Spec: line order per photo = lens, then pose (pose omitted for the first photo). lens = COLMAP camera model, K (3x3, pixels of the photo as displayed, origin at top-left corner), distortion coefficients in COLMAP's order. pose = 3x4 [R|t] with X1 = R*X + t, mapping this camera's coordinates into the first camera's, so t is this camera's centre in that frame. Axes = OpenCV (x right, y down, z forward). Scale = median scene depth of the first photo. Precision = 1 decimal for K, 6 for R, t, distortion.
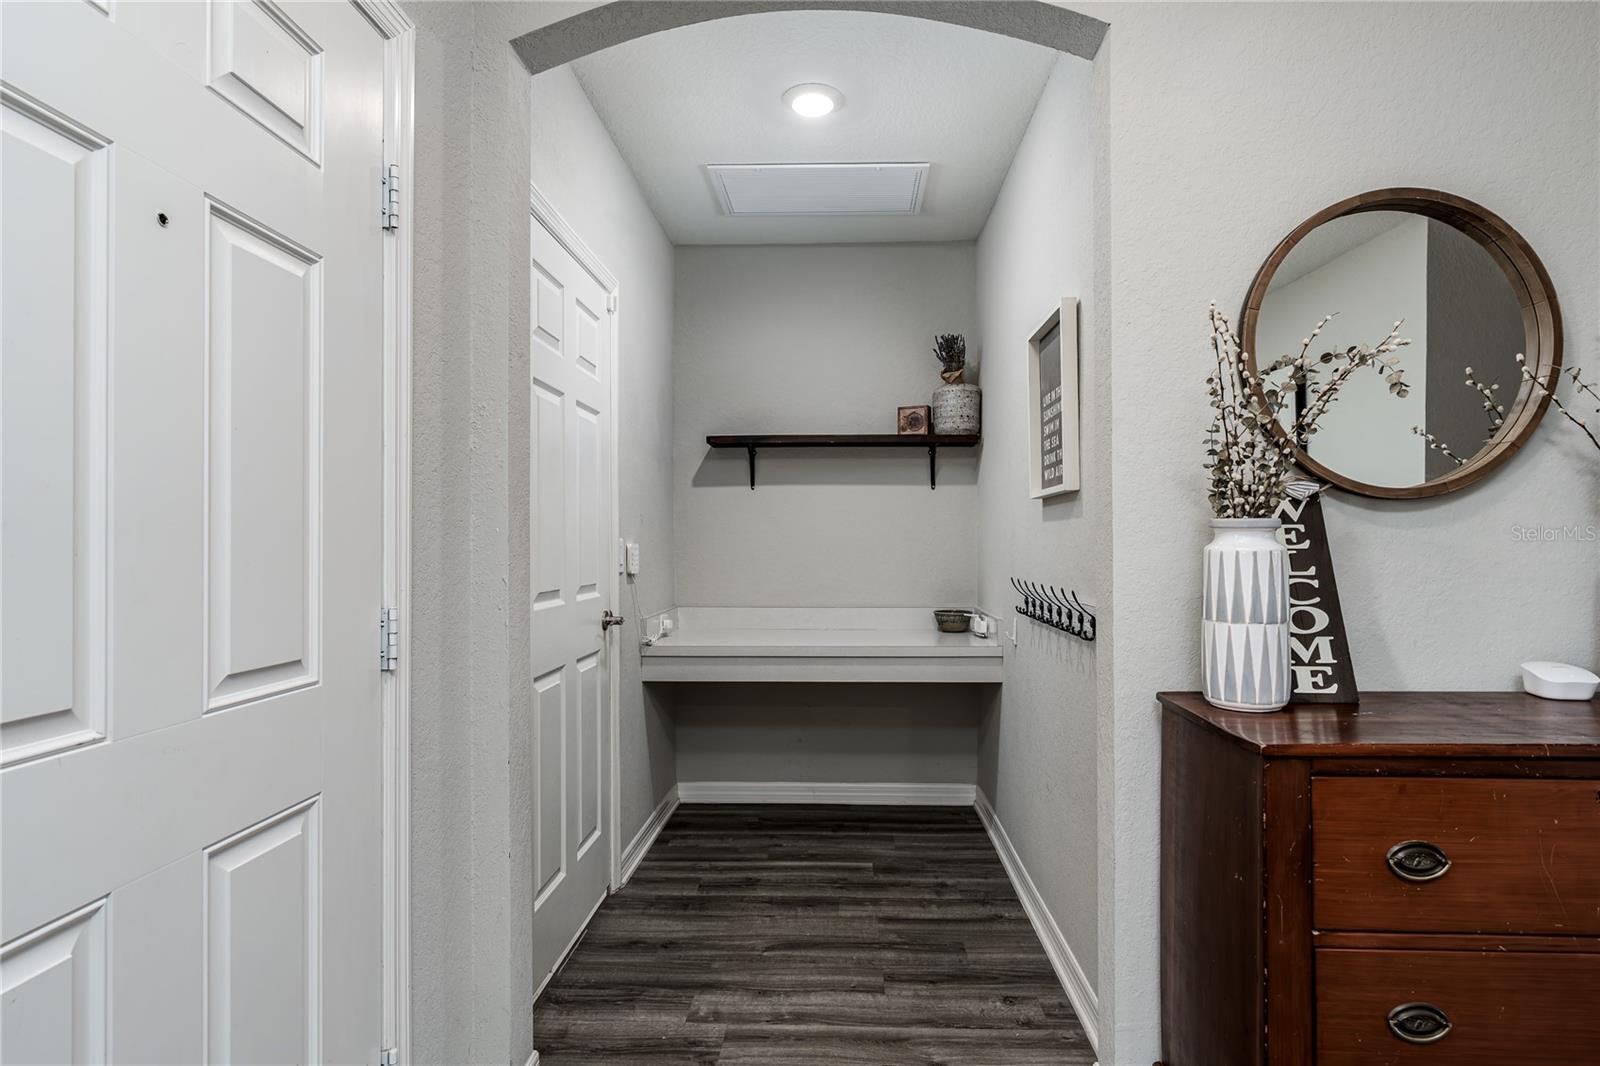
lens RADIAL K [[835.6, 0, 805.3], [0, 835.6, 540.0], [0, 0, 1]] dist [-0.002267, 0.000800]
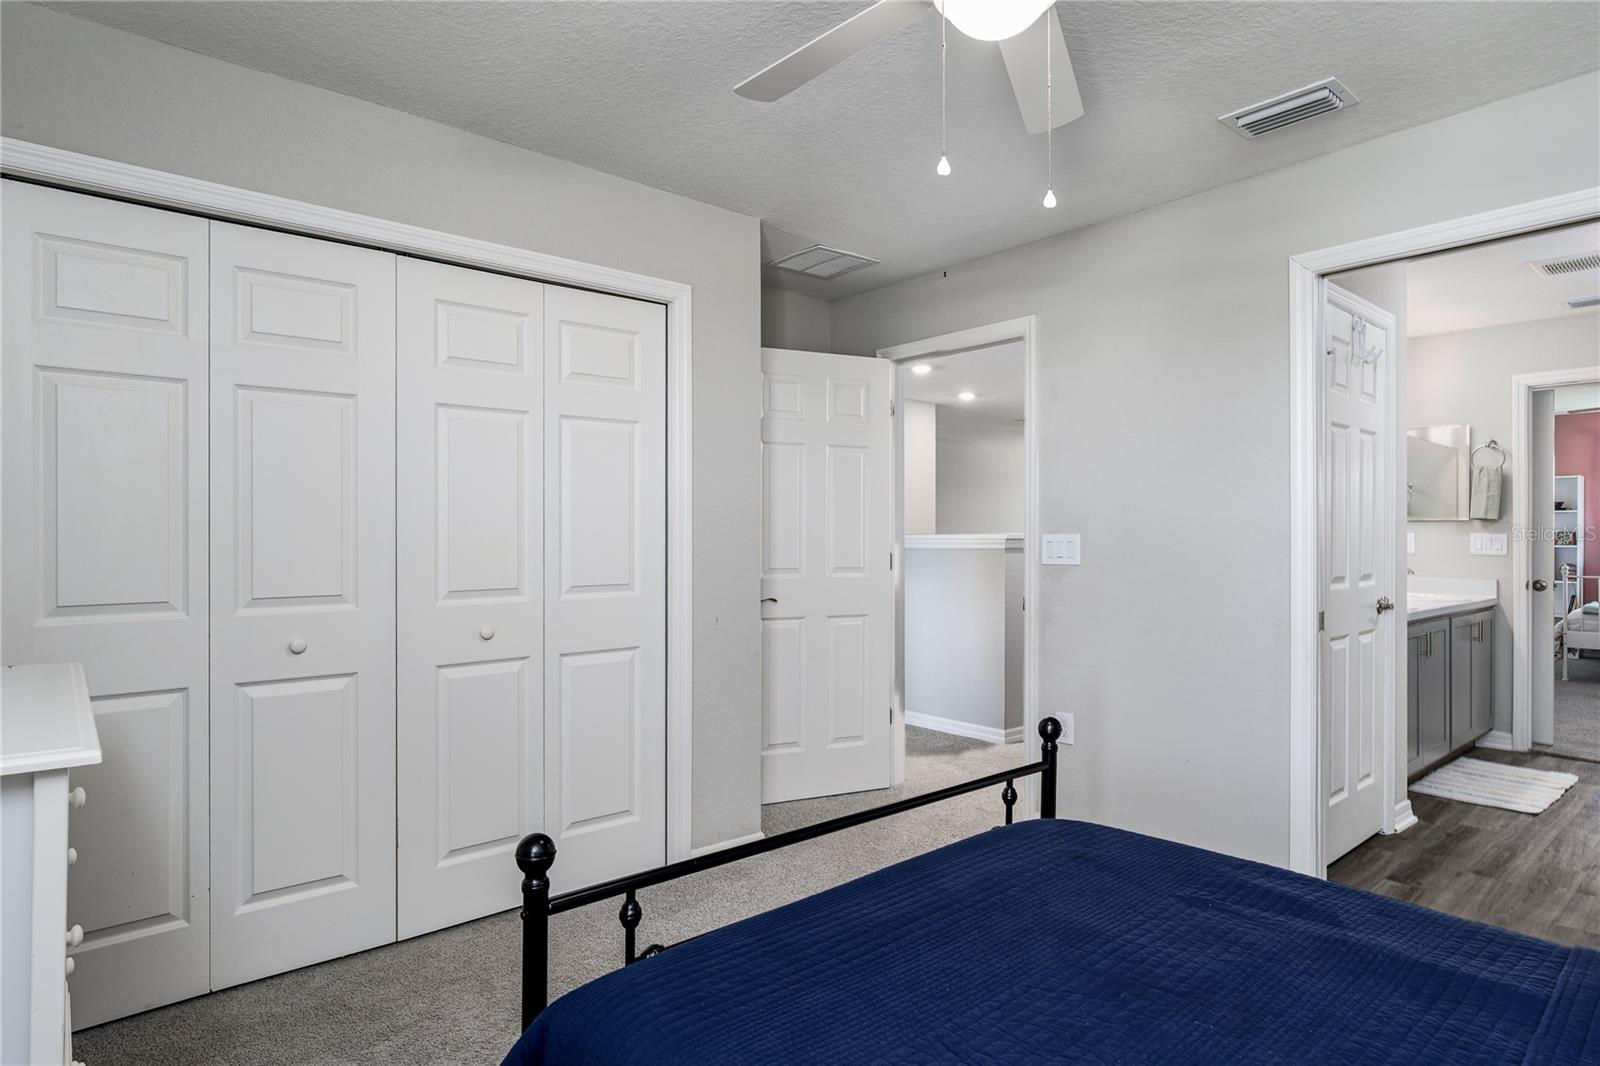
lens RADIAL K [[835.6, 0, 799.6], [0, 835.6, 547.0], [0, 0, 1]] dist [-0.002267, 0.000800]
pose [[0.688928, 0.009332, -0.724769, 0.061459], [0.004119, 0.999851, 0.016789, -0.011919], [0.724818, -0.014552, 0.688787, -0.494480]]
